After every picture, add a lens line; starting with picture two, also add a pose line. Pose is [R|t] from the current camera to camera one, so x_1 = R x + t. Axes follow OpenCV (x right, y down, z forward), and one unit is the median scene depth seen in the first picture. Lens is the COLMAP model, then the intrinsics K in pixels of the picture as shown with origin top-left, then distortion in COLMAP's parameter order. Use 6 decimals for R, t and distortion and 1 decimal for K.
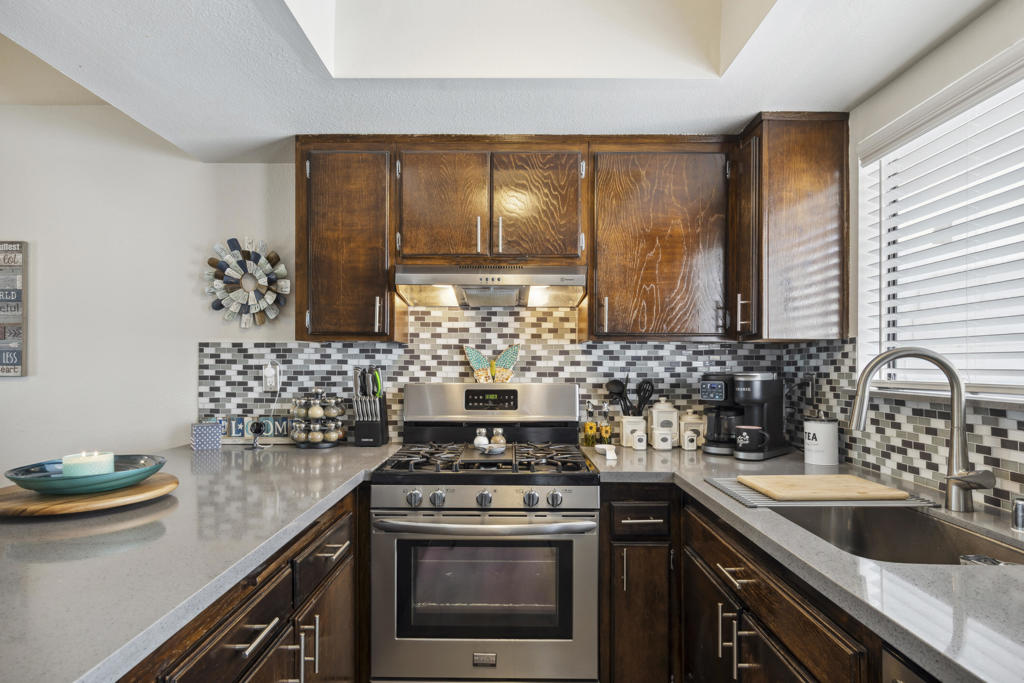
lens RADIAL K [[563.6, 0, 512.2], [0, 563.6, 349.7], [0, 0, 1]] dist [-0.006358, -0.000602]
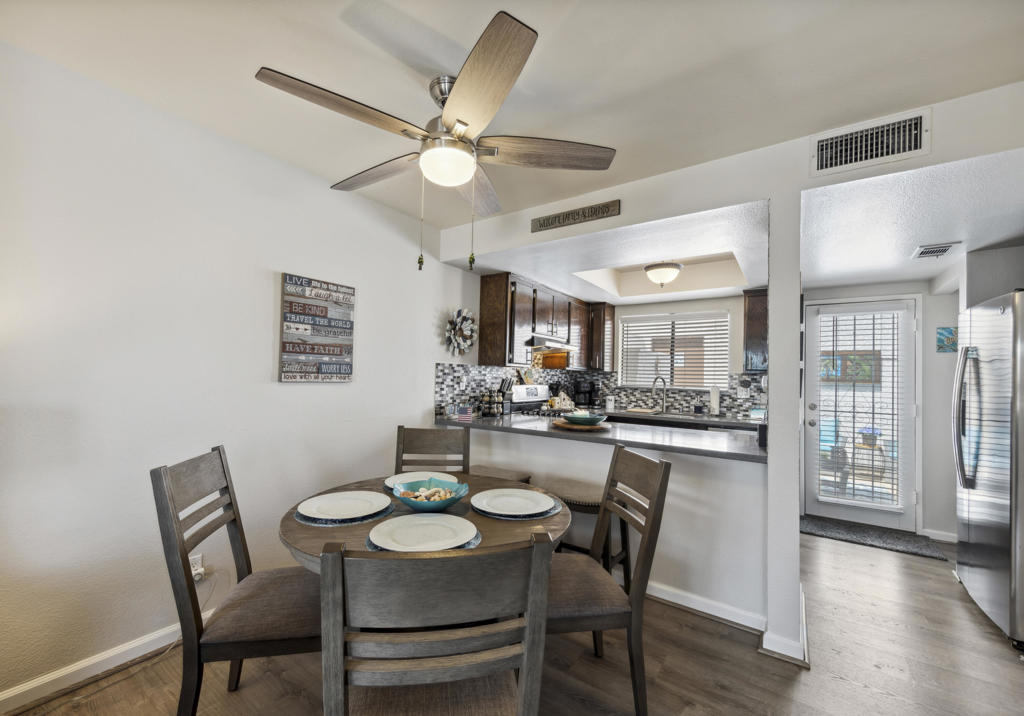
lens RADIAL K [[416.2, 0, 511.3], [0, 416.2, 361.8], [0, 0, 1]] dist [0.000289, 0.000001]
pose [[0.565288, 0.040604, 0.823894, -1.505973], [-0.043797, 0.998856, -0.019177, -0.001632], [-0.823730, -0.025244, 0.566420, 0.061881]]
